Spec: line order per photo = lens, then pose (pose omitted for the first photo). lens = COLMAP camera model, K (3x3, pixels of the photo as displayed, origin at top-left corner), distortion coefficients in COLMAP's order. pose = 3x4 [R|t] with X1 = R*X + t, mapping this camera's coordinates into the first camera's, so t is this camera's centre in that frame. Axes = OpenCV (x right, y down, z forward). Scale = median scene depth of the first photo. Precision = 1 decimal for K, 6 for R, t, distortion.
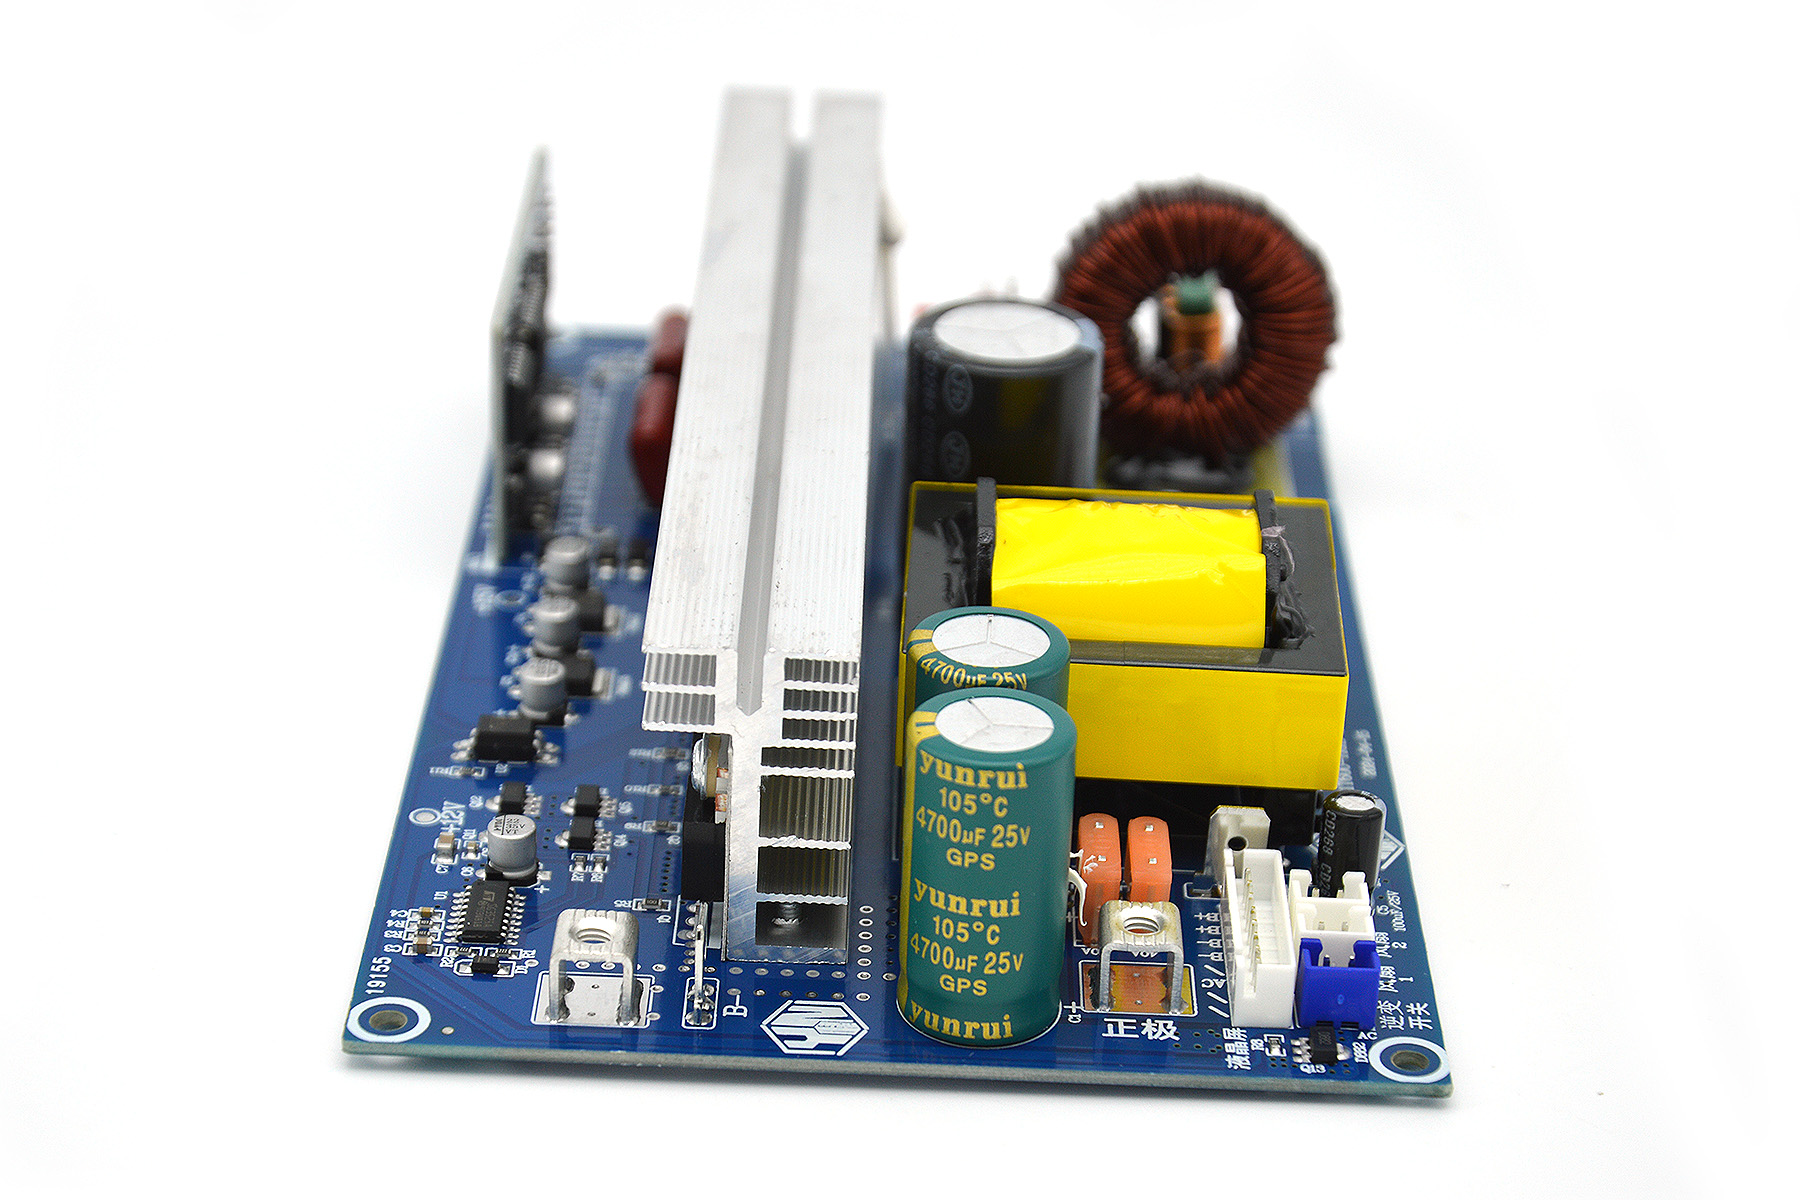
lens RADIAL K [[4051.4, 0, 896.5], [0, 4051.4, 601.1], [0, 0, 1]] dist [-0.093590, 0.000000]
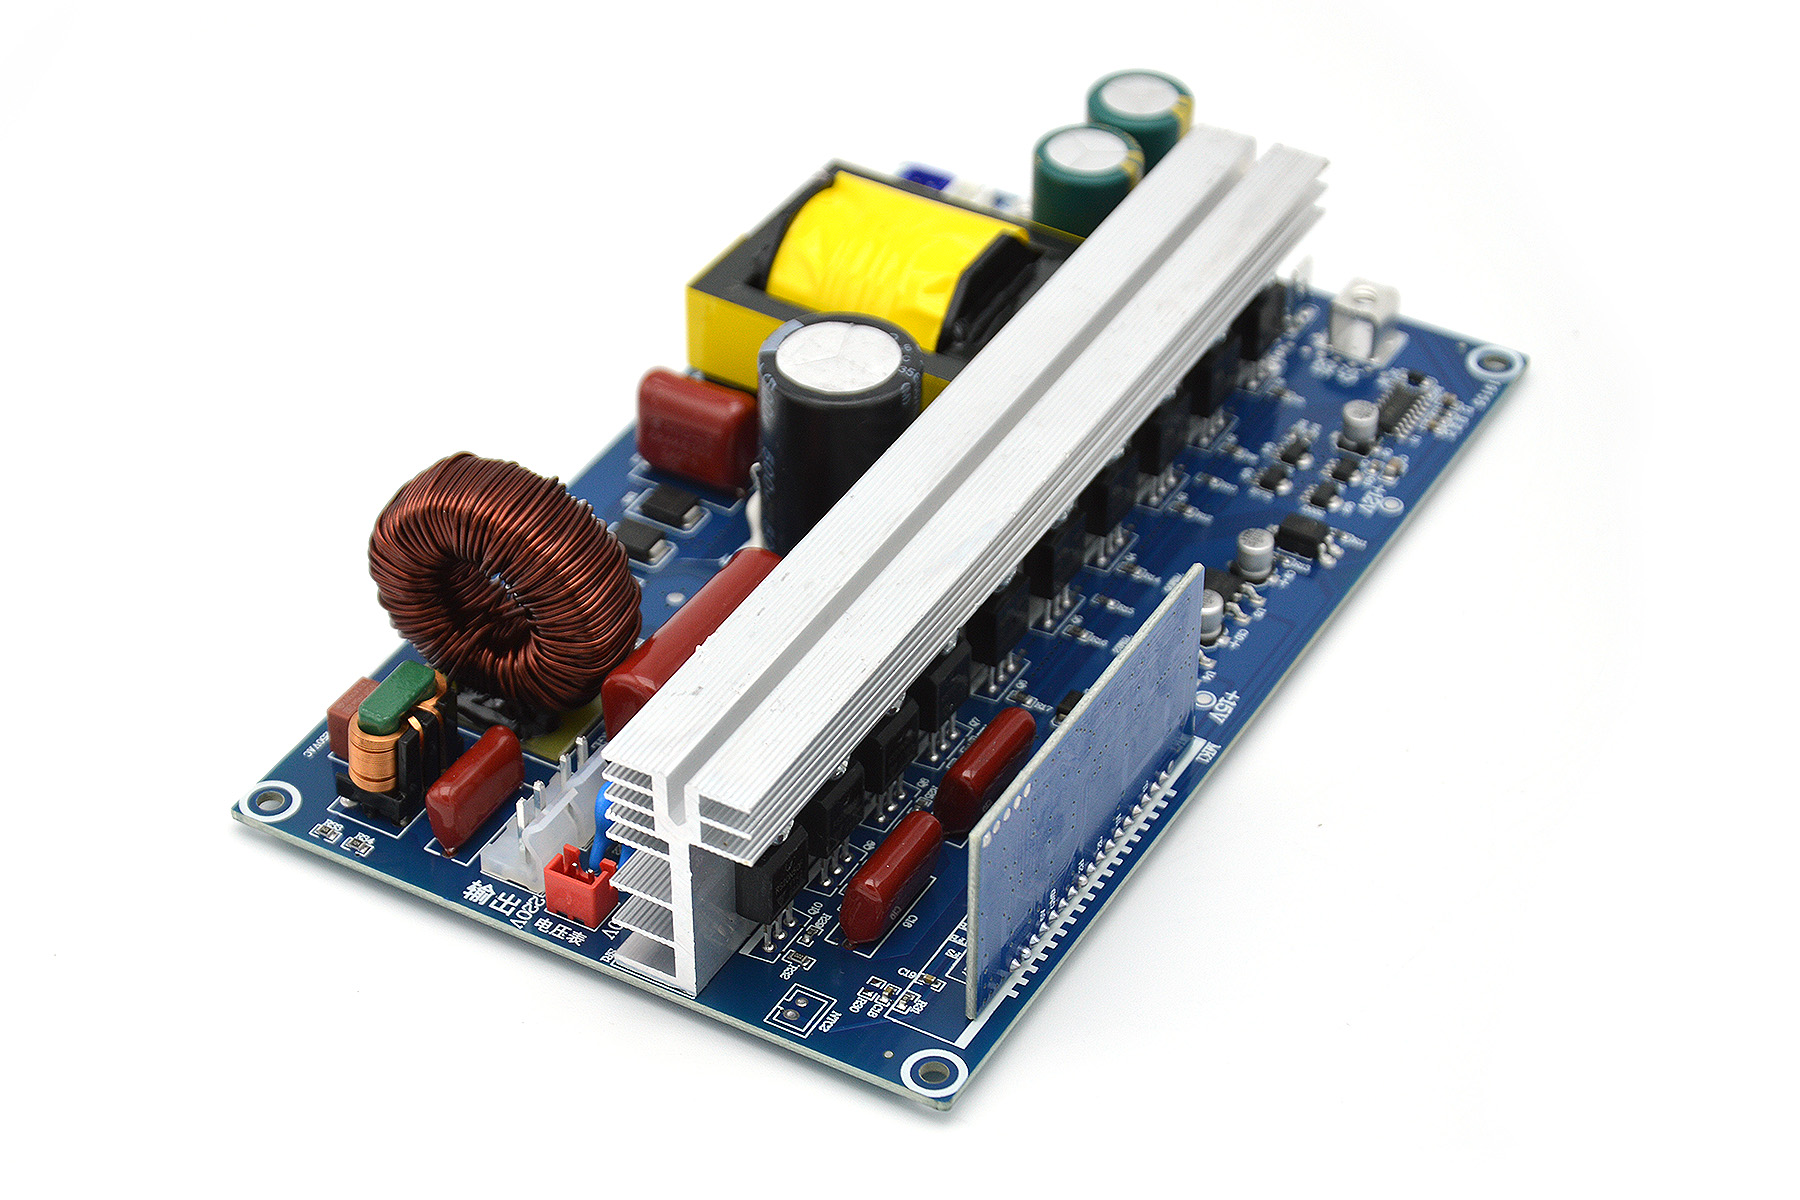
lens RADIAL K [[4051.4, 0, 885.4], [0, 4051.4, 605.8], [0, 0, 1]] dist [-0.093590, 0.000000]
pose [[-0.873838, -0.334624, 0.352751, -0.492896], [0.185802, 0.440625, 0.878253, -1.239080], [-0.449315, 0.832992, -0.322861, 1.663671]]
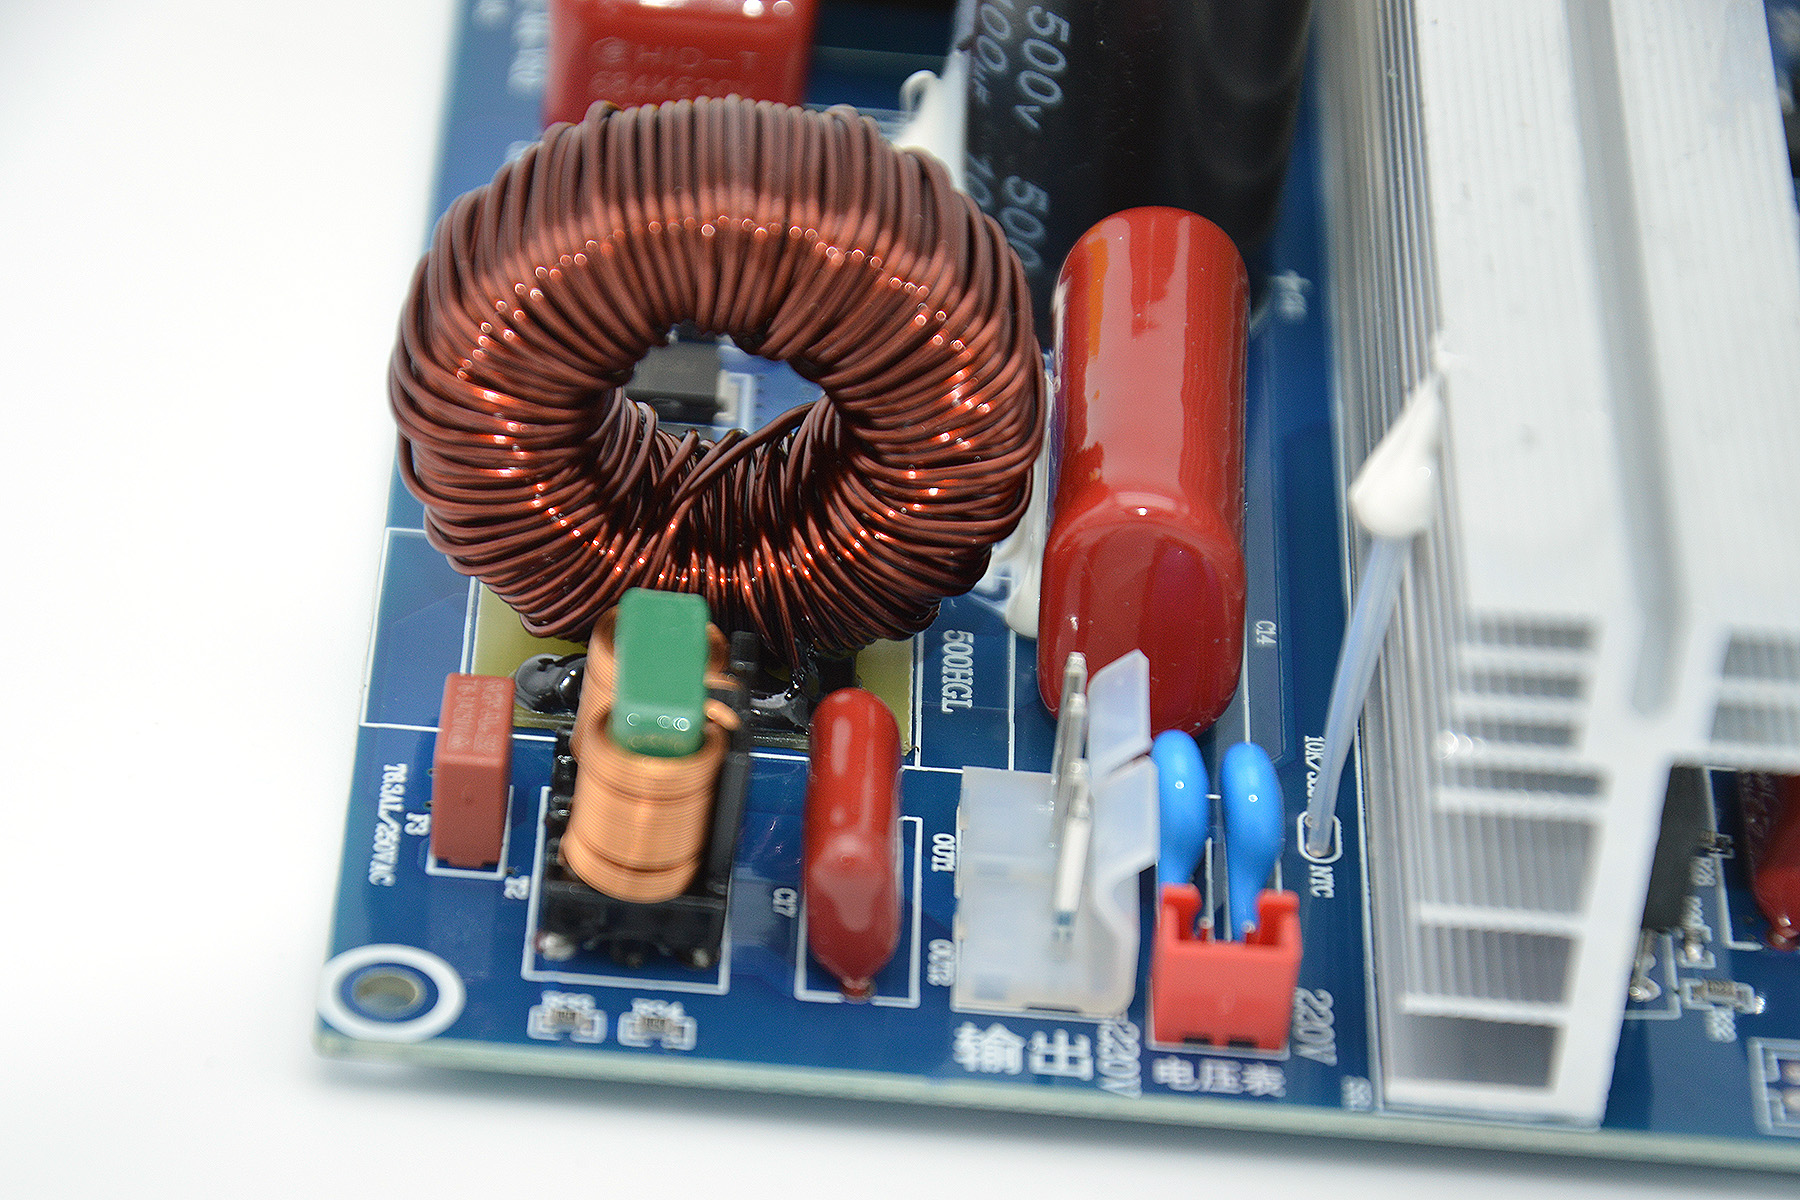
lens RADIAL K [[7106.1, 0, 902.2], [0, 7106.1, 611.0], [0, 0, 1]] dist [0.056011, 0.000000]
pose [[-0.992239, -0.102814, -0.069936, 0.135612], [-0.109590, 0.457329, 0.882519, -0.989887], [-0.058752, 0.883334, -0.465047, 1.789885]]
